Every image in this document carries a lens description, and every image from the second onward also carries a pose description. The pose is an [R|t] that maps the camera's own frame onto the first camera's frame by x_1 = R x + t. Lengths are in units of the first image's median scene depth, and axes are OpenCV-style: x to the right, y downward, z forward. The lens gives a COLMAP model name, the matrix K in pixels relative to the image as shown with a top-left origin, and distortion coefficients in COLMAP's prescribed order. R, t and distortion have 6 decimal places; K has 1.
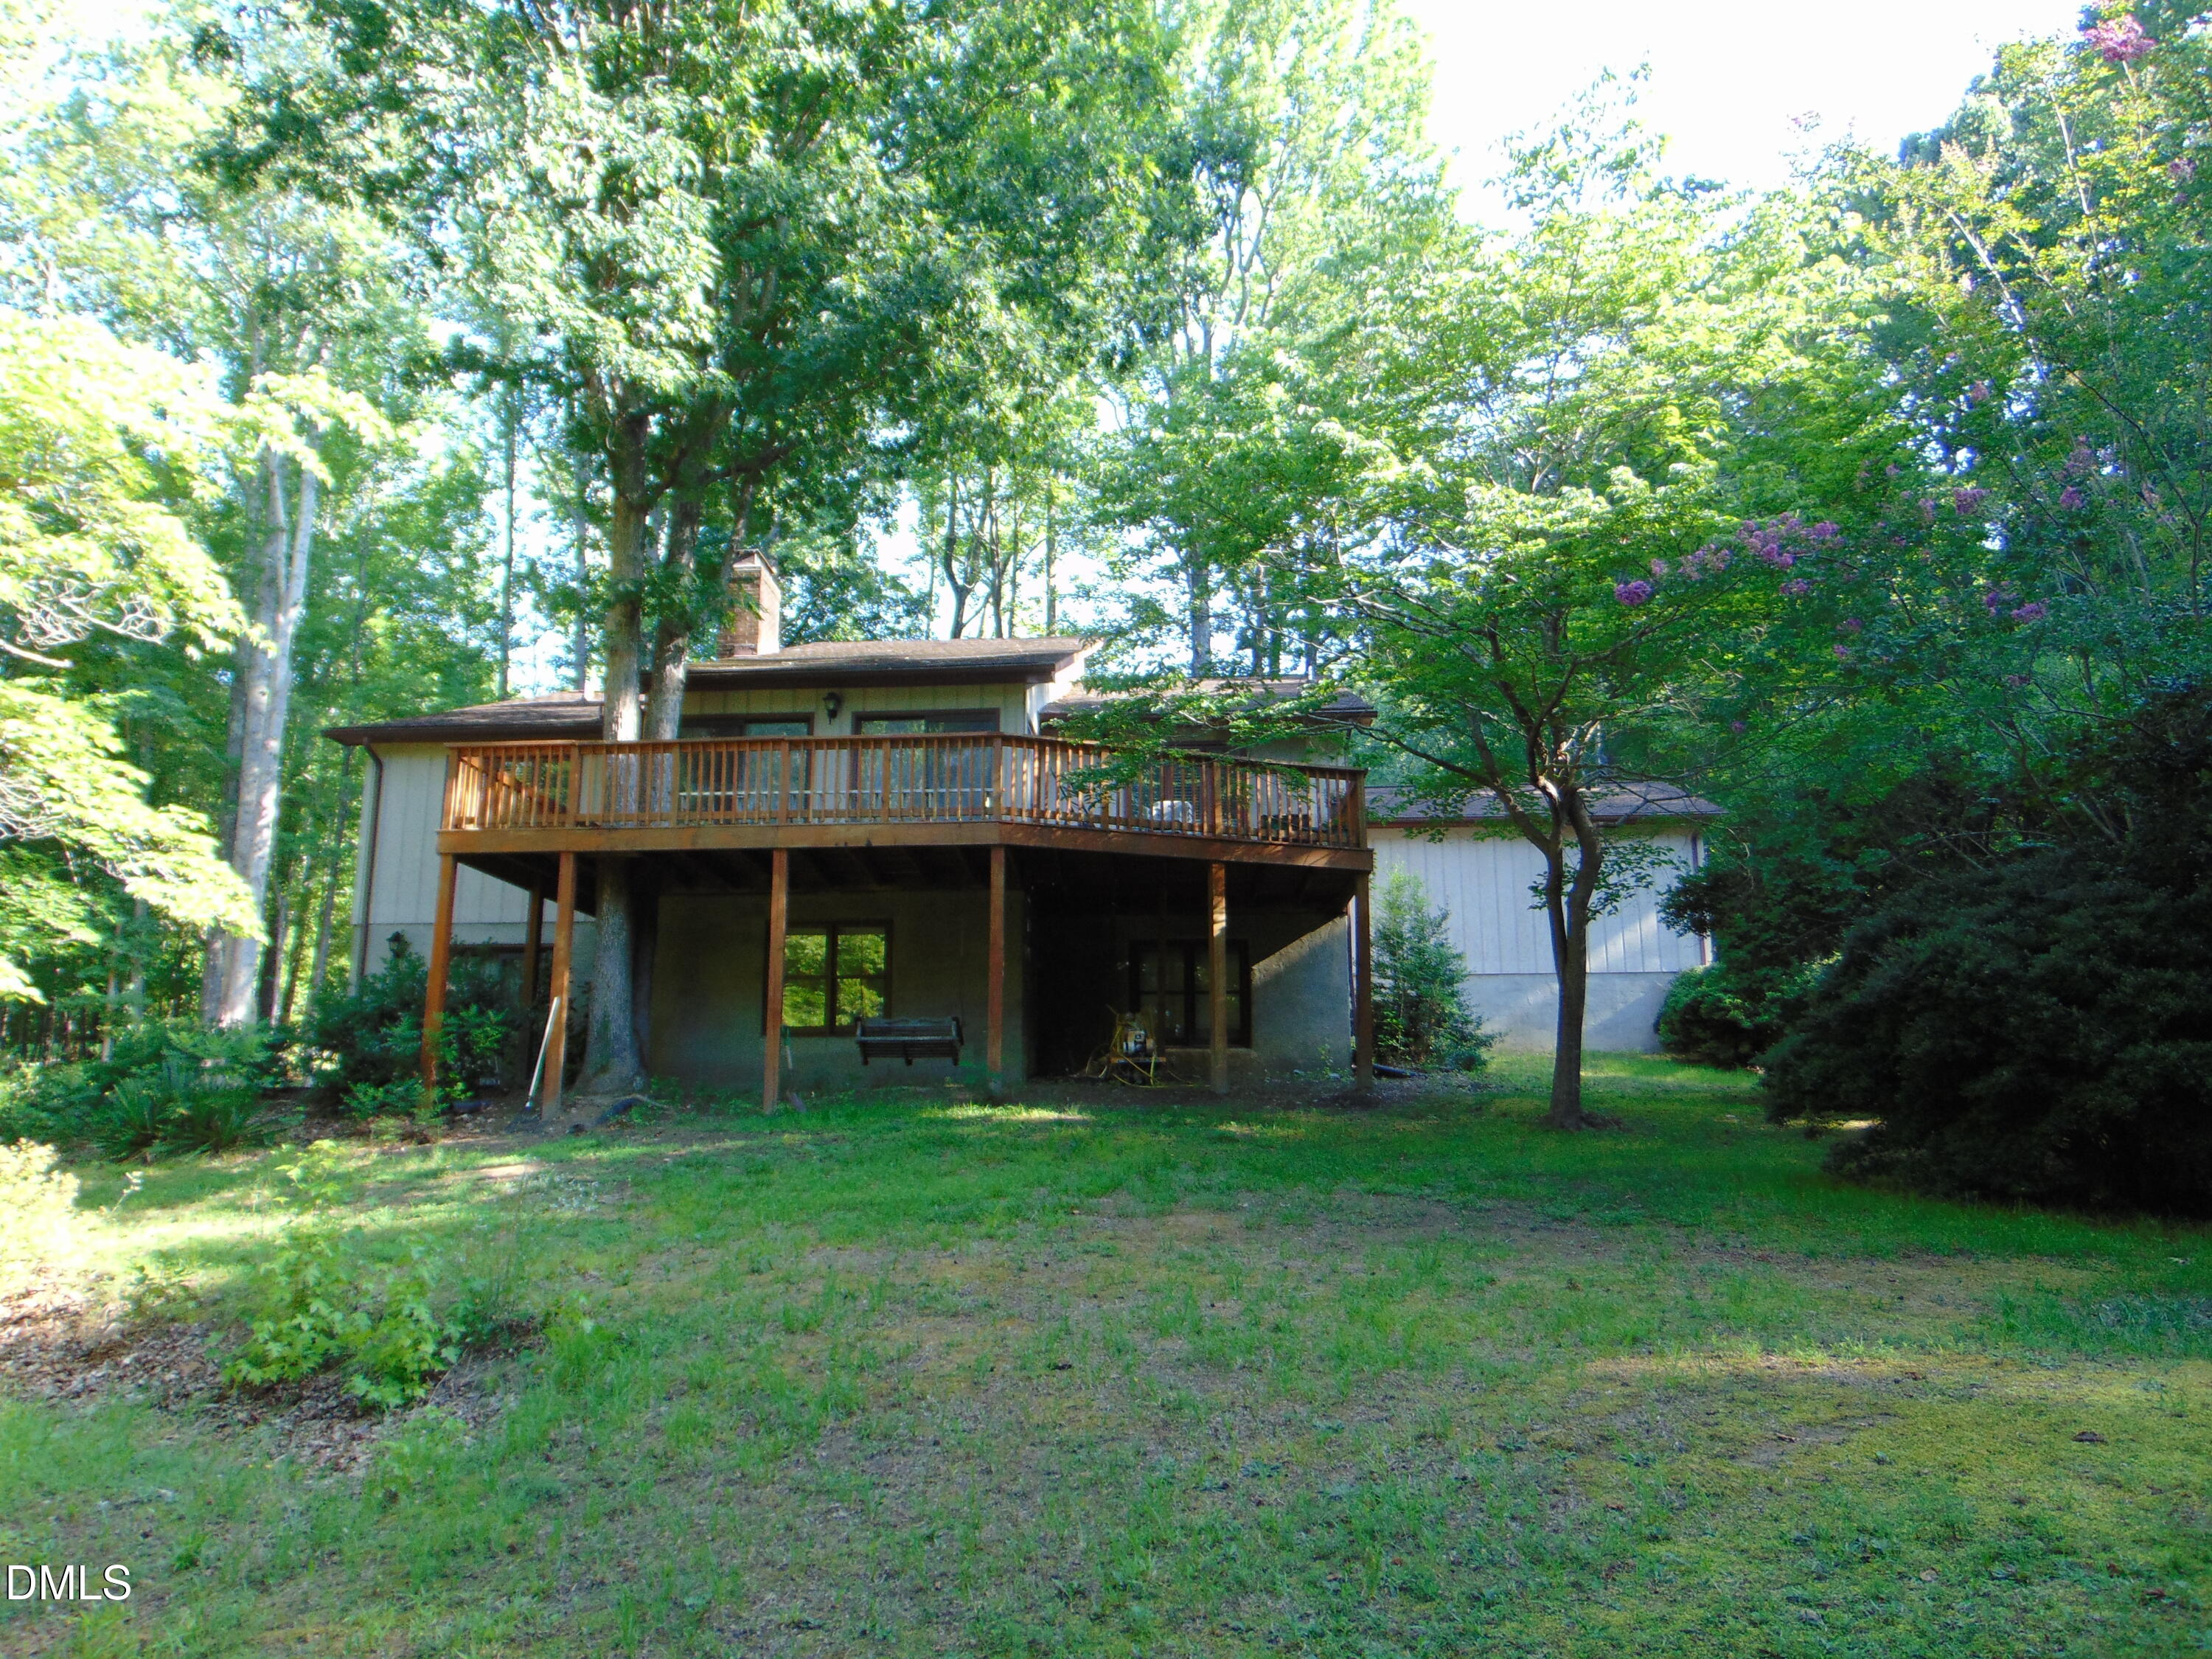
lens RADIAL K [[1637.9, 0, 1106.5], [0, 1637.9, 836.4], [0, 0, 1]] dist [-0.008205, 0.004883]
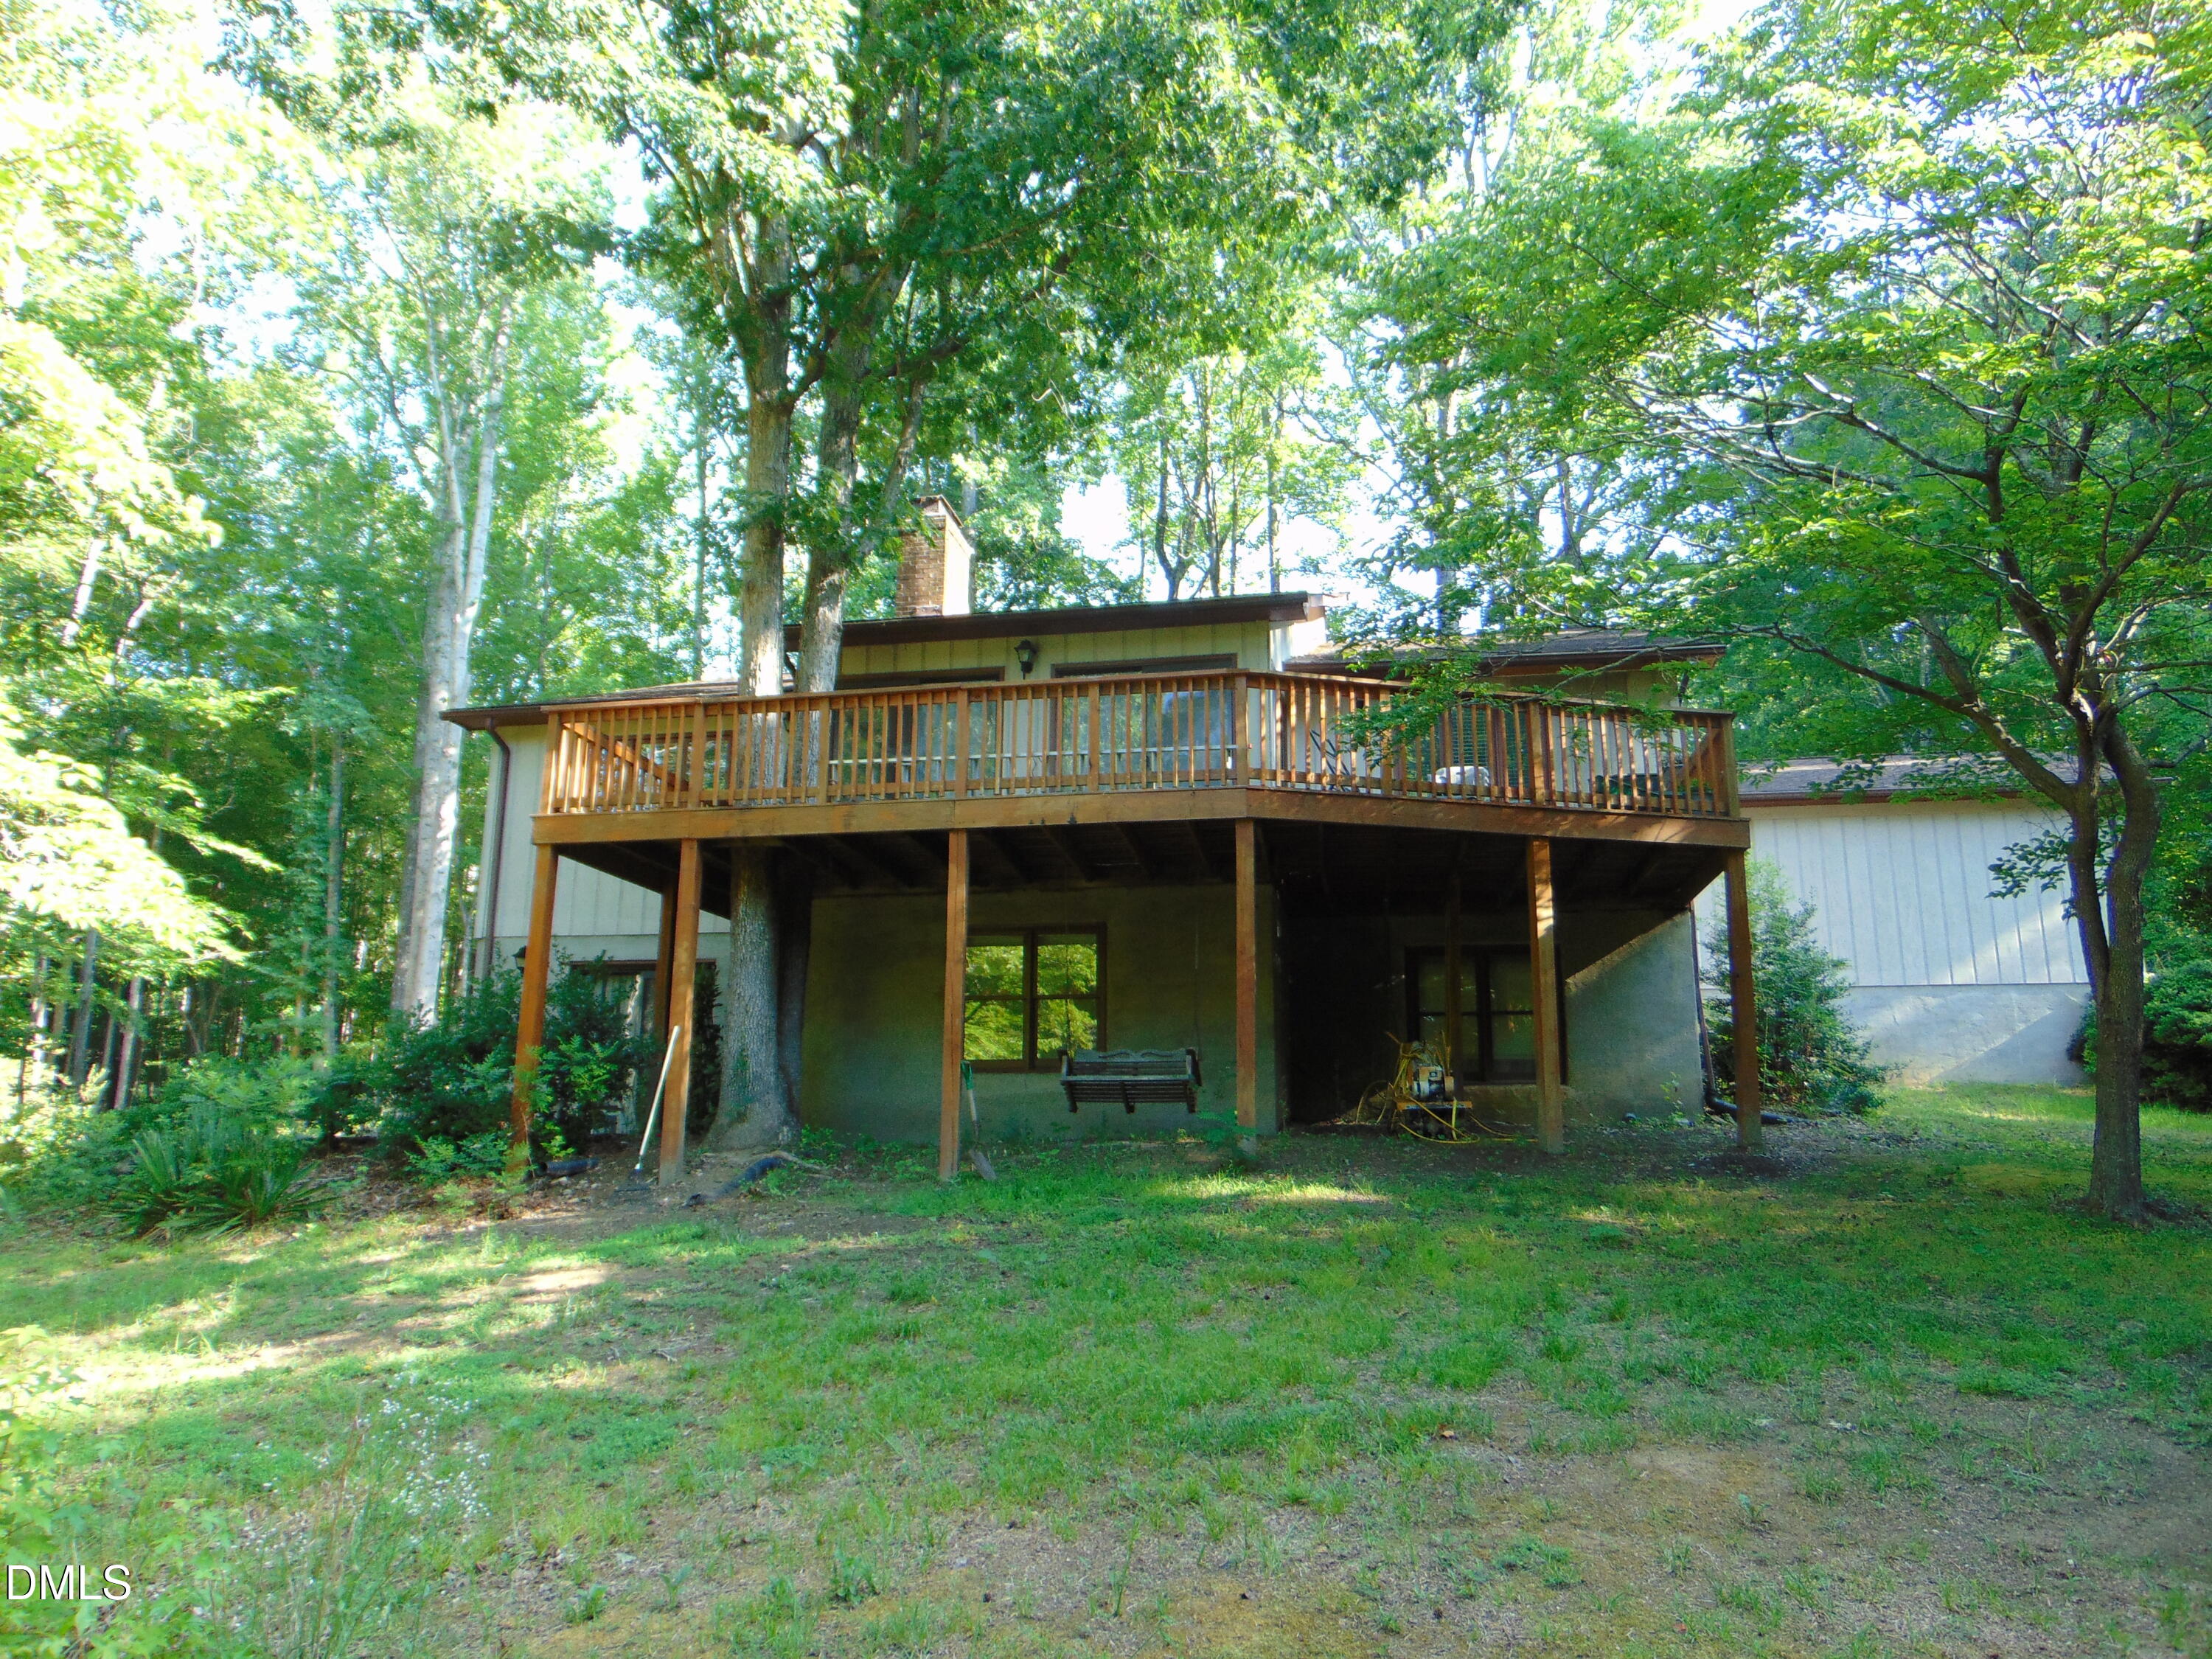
lens RADIAL K [[1637.9, 0, 1106.5], [0, 1637.9, 836.4], [0, 0, 1]] dist [-0.008205, 0.004883]
pose [[0.991504, -0.018472, -0.128762, -0.030676], [0.017302, 0.999798, -0.010201, 0.018710], [0.128924, 0.007886, 0.991623, 0.238614]]
